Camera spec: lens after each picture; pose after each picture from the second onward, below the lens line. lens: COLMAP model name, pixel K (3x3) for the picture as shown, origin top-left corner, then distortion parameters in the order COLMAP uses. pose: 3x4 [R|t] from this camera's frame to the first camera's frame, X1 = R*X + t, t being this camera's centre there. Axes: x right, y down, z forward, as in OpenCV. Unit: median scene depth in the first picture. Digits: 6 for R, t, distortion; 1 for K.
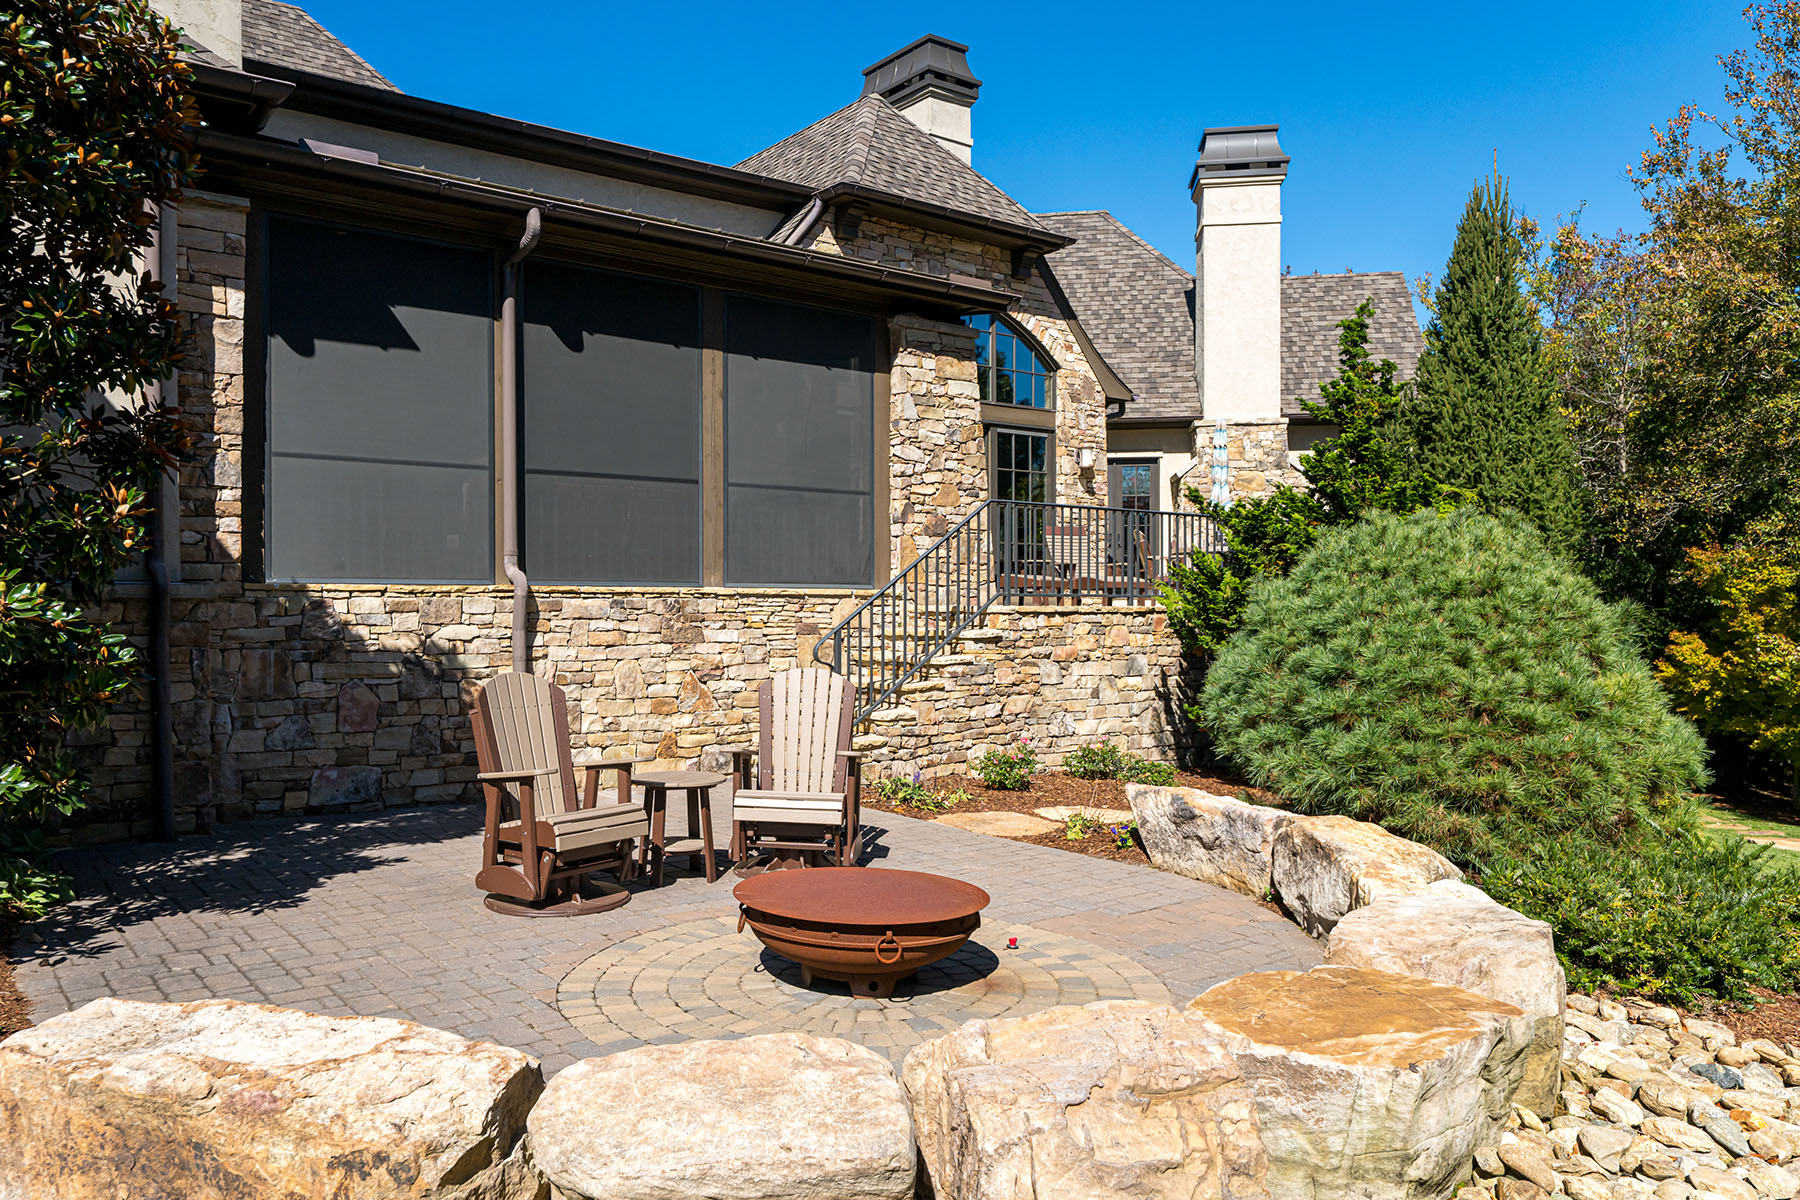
lens RADIAL K [[1289.2, 0, 900.0], [0, 1289.2, 600.0], [0, 0, 1]] dist [0.001660, 0.000842]
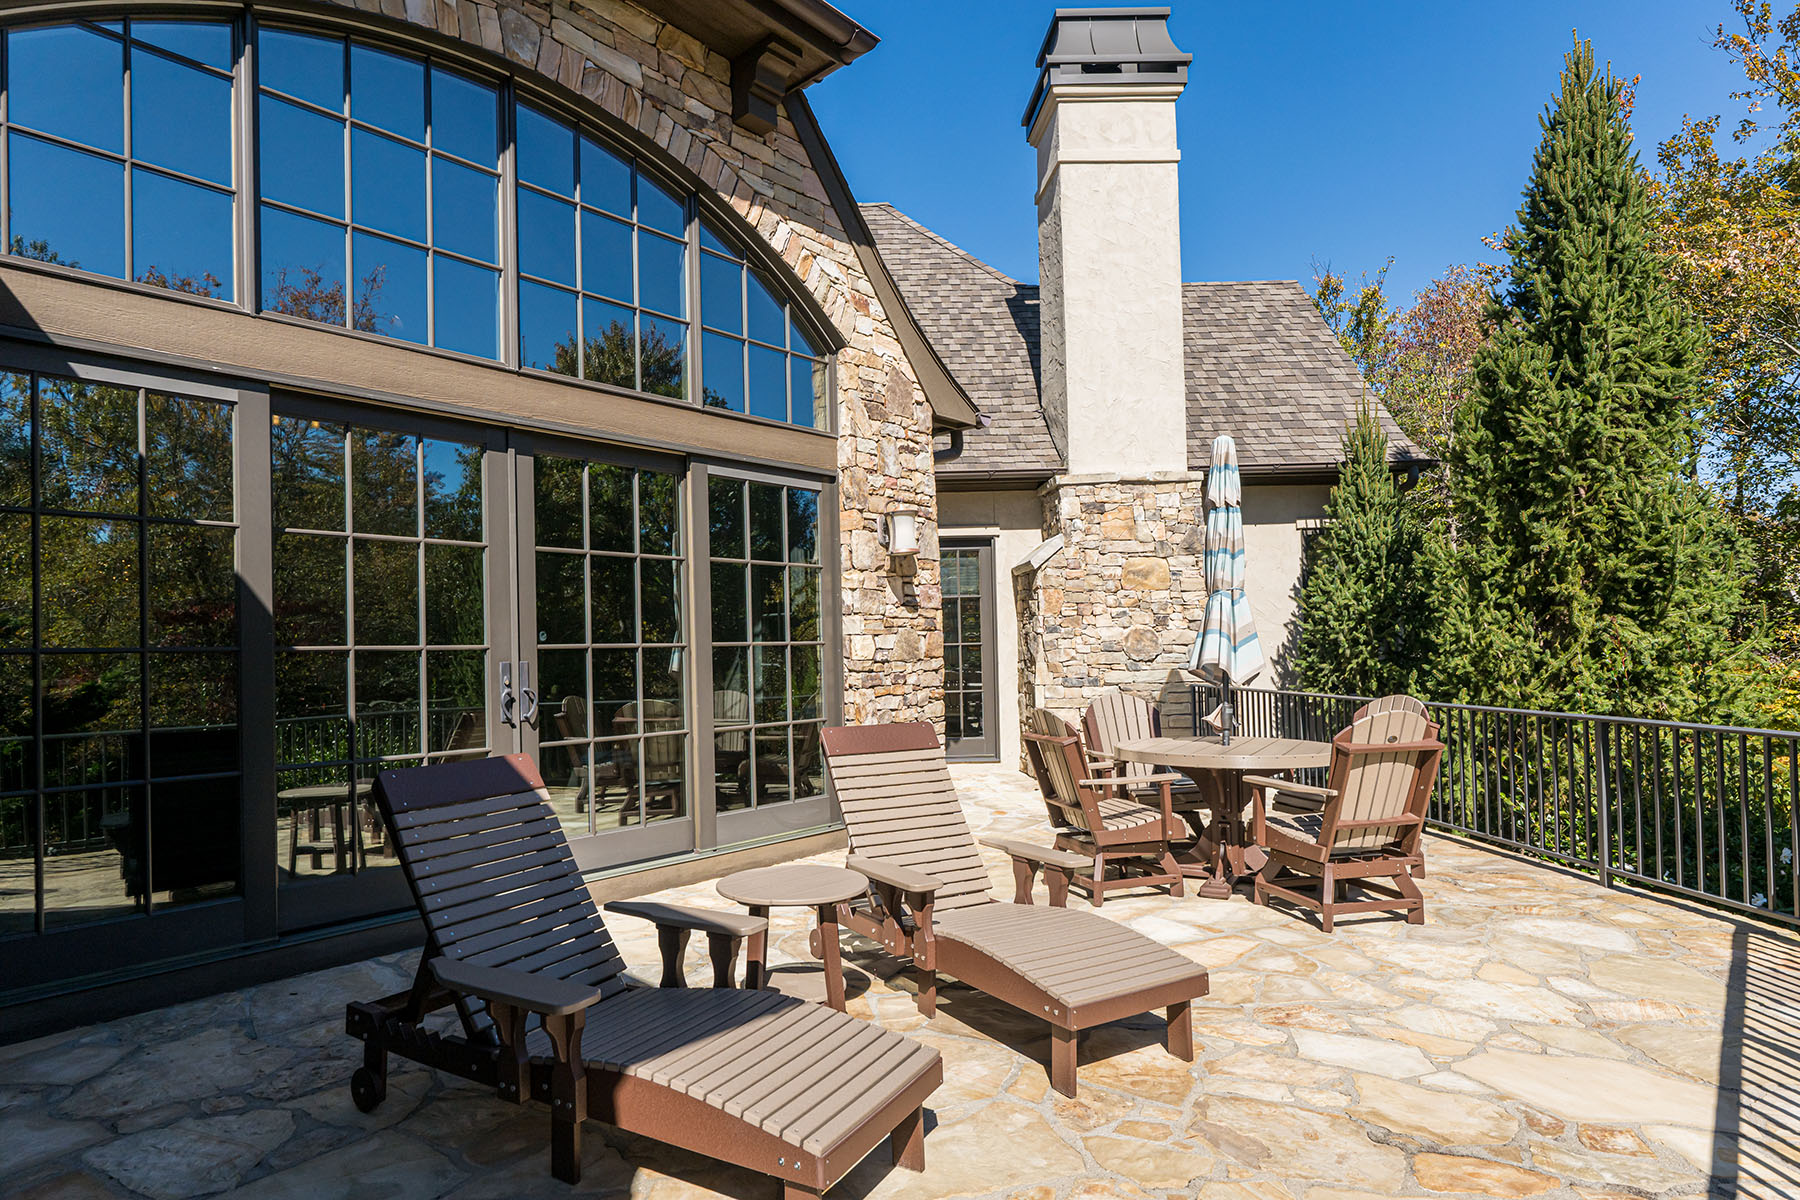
lens RADIAL K [[1055.0, 0, 892.5], [0, 1055.0, 655.5], [0, 0, 1]] dist [0.059312, -0.000153]
pose [[0.982250, -0.019710, 0.186539, 0.065857], [0.019952, 0.999801, 0.000578, -0.064678], [-0.186513, 0.003154, 0.982447, 0.607418]]
